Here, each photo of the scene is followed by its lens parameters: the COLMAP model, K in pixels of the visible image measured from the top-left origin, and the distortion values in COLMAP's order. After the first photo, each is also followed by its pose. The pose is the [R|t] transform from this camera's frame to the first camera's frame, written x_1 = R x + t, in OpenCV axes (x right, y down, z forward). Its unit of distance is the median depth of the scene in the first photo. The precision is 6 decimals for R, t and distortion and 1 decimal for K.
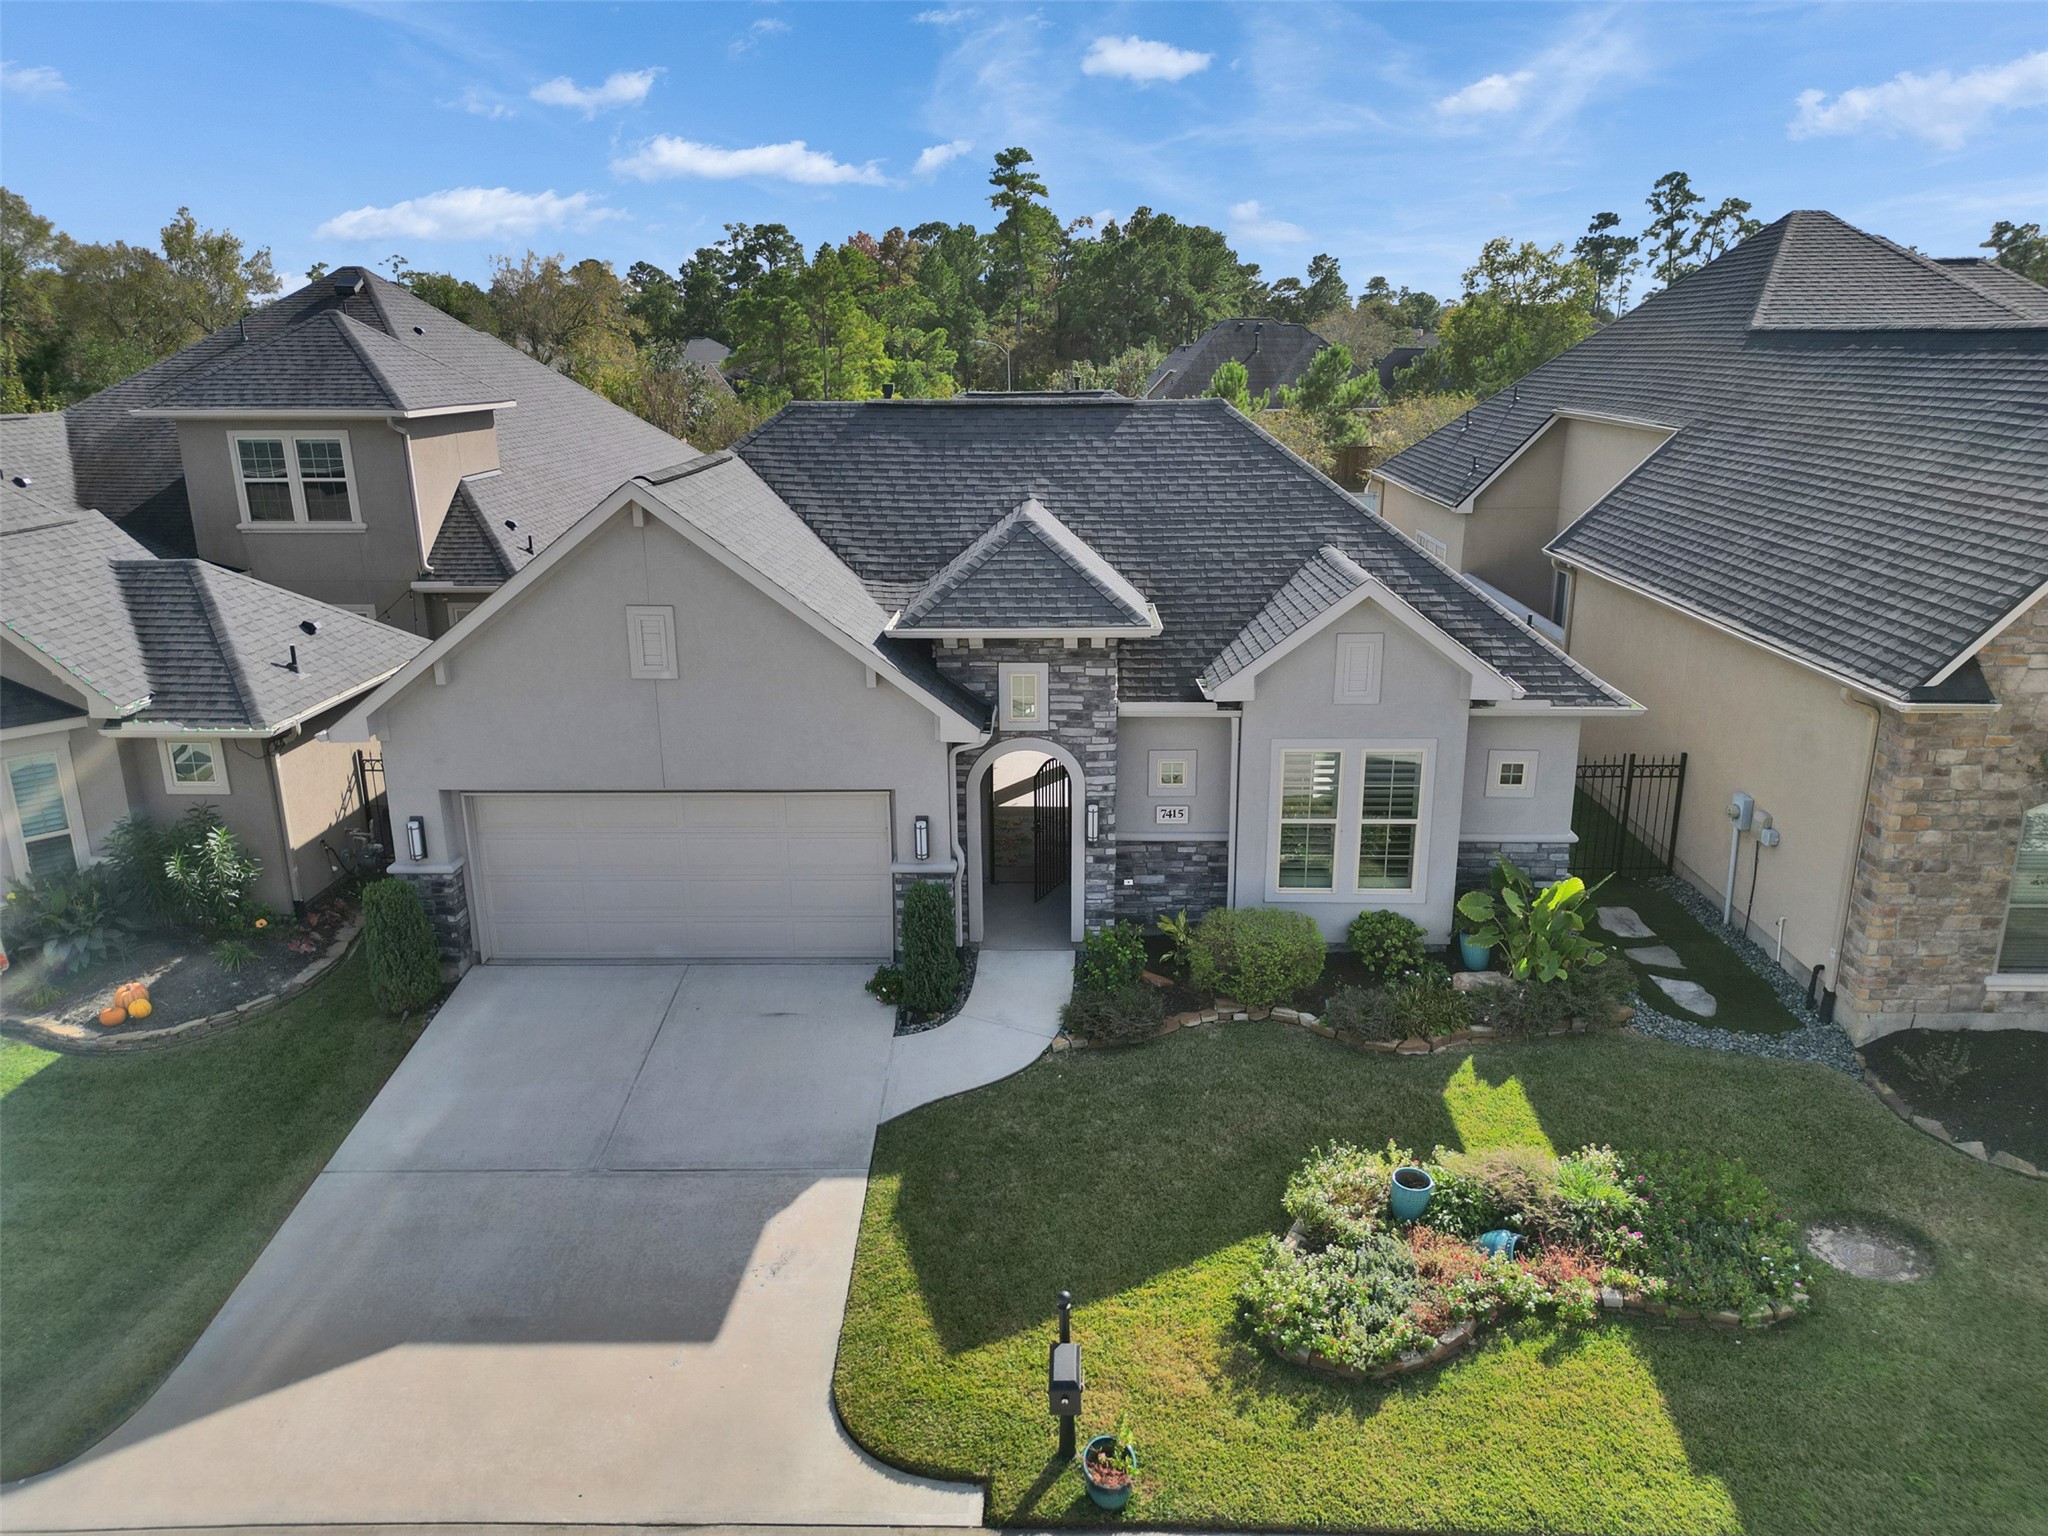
lens RADIAL K [[1445.8, 0, 1024.0], [0, 1445.8, 768.0], [0, 0, 1]] dist [0.070762, -0.000813]
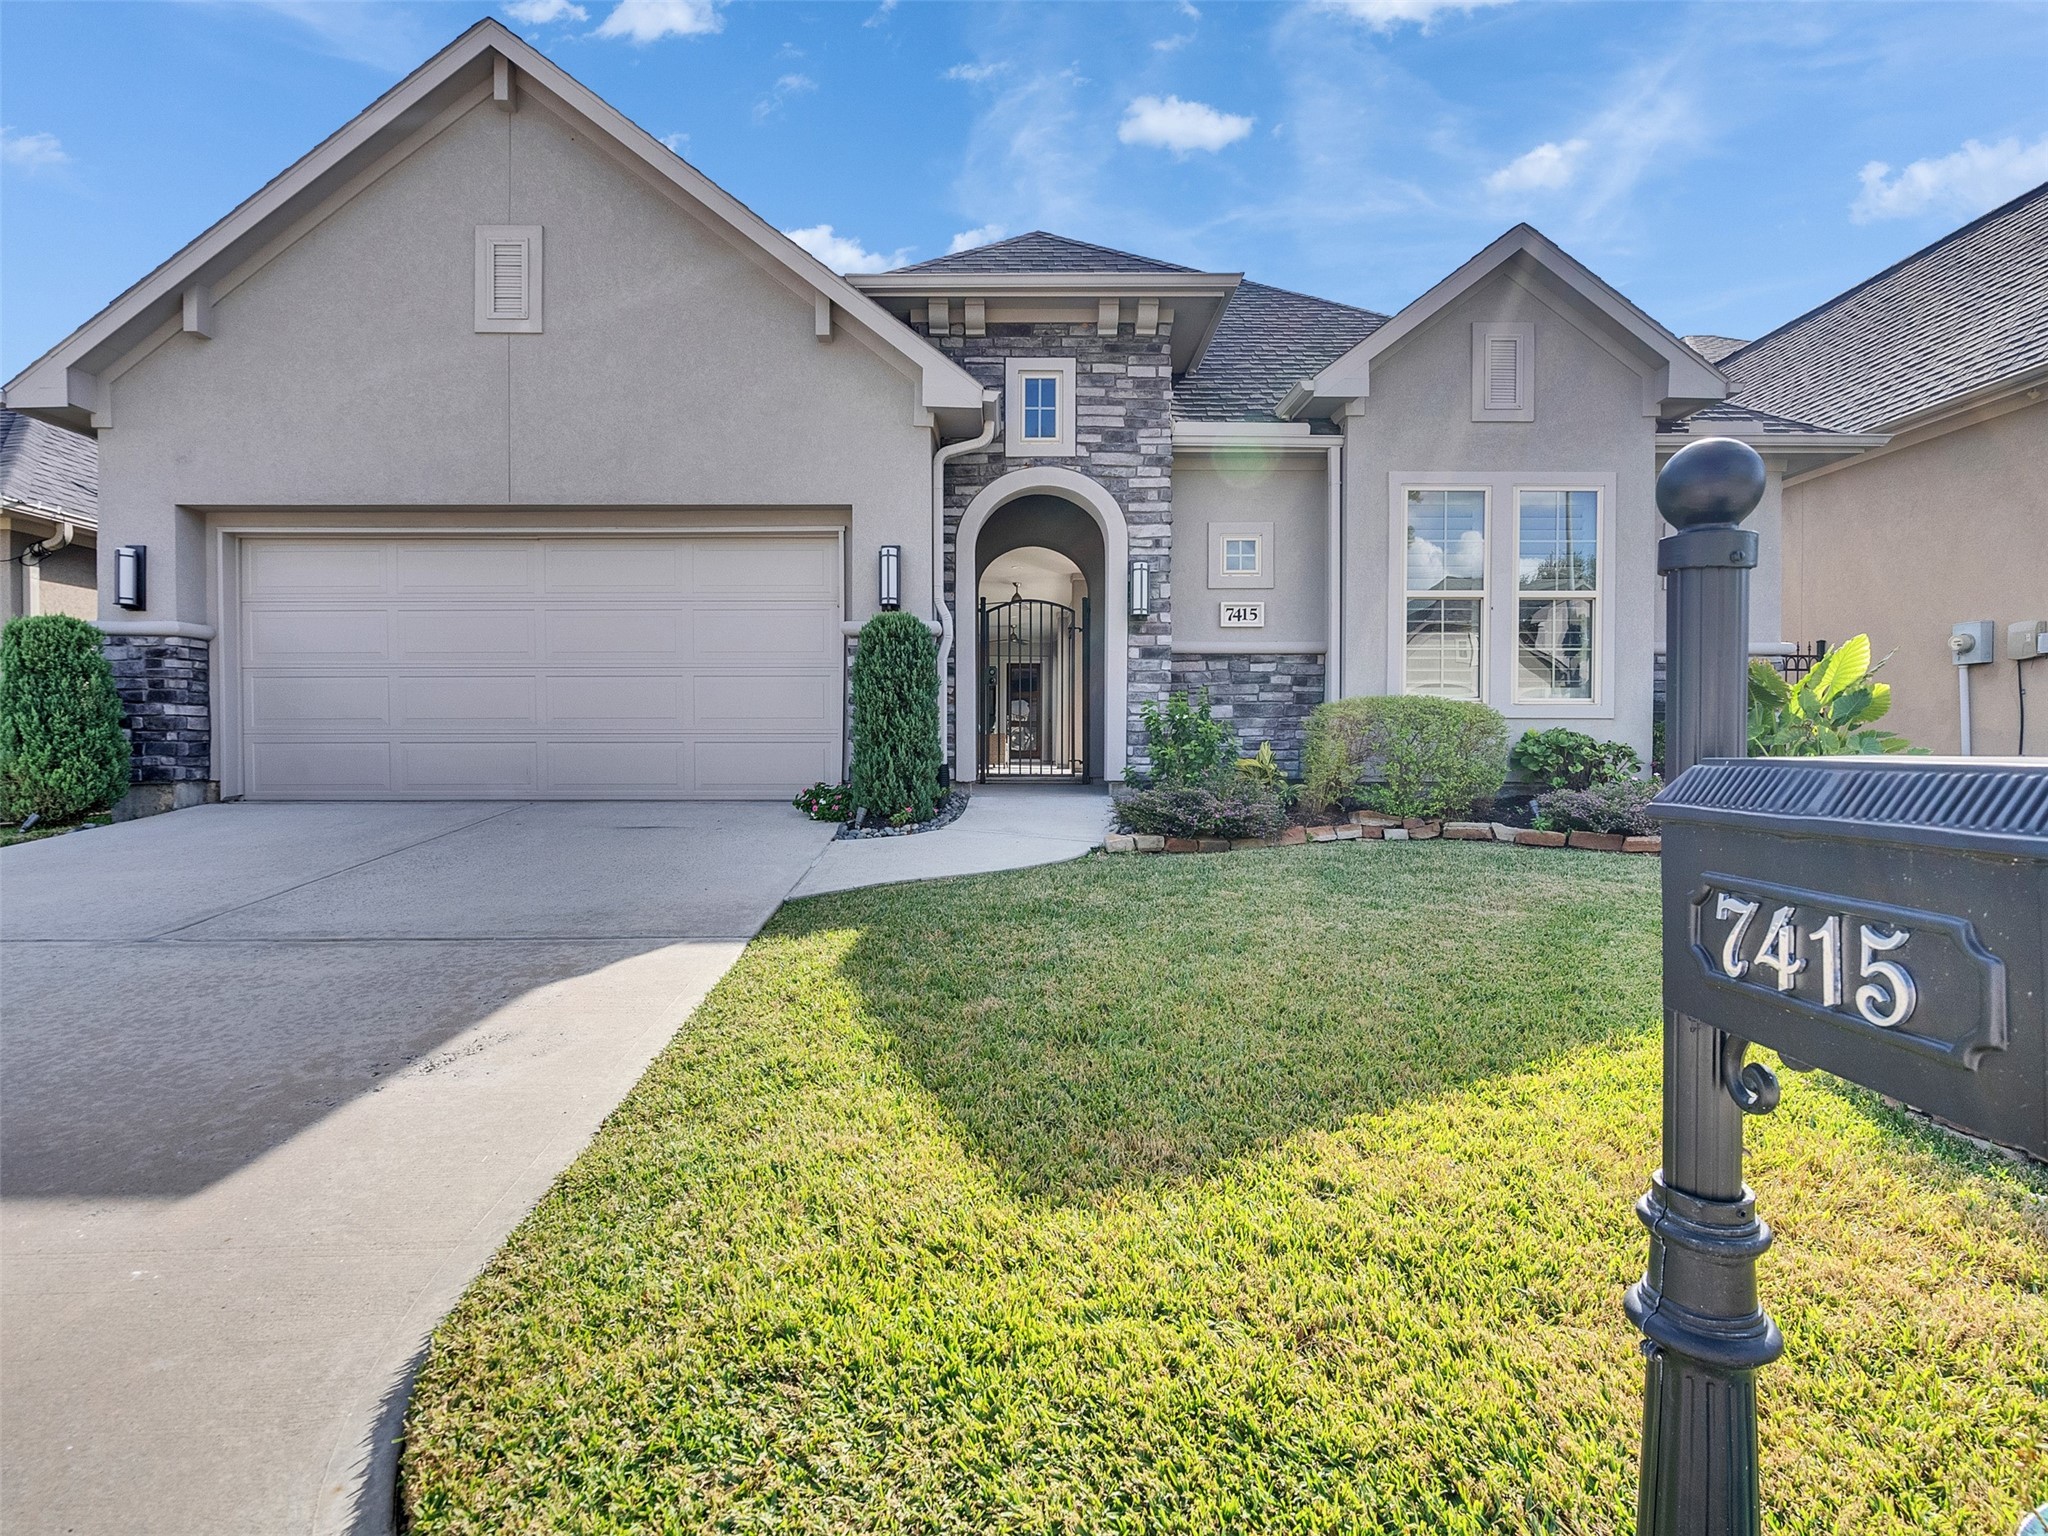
lens RADIAL K [[1040.5, 0, 1004.4], [0, 1040.5, 769.9], [0, 0, 1]] dist [-0.002493, 0.001437]
pose [[0.999537, 0.008759, 0.029122, -0.031118], [-0.000480, 0.962047, -0.272885, 0.259151], [-0.030407, 0.272744, 0.961606, 0.553955]]
